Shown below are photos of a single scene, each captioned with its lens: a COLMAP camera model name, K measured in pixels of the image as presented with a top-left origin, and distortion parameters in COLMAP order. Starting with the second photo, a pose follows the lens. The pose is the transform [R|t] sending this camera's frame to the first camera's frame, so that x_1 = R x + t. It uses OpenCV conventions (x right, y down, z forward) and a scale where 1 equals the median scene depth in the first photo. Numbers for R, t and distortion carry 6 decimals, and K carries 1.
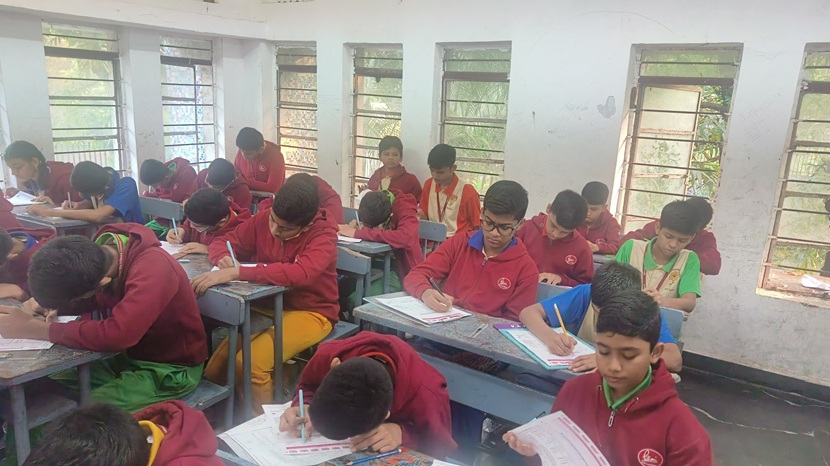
lens RADIAL K [[666.7, 0, 416.4], [0, 666.7, 273.6], [0, 0, 1]] dist [0.031556, 0.003143]
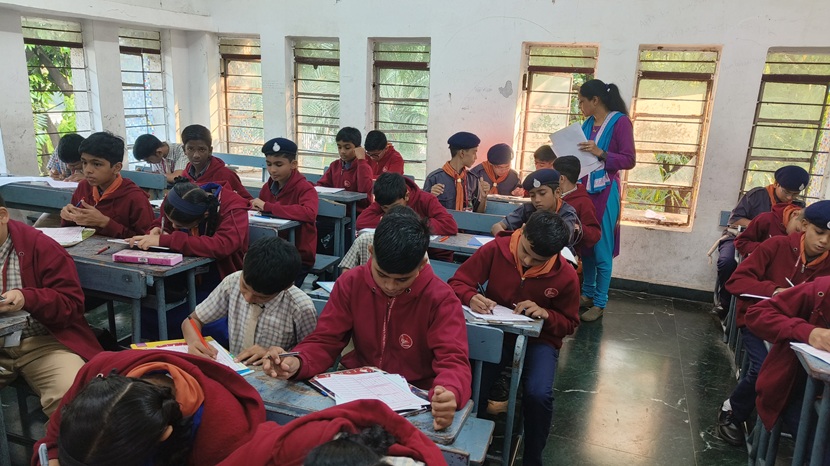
lens RADIAL K [[703.2, 0, 413.2], [0, 703.2, 300.9], [0, 0, 1]] dist [-0.009590, 0.072172]
pose [[0.979688, -0.064767, 0.189781, -0.154723], [0.056072, 0.997132, 0.050839, 0.073187], [-0.192529, -0.039165, 0.980509, -0.285862]]
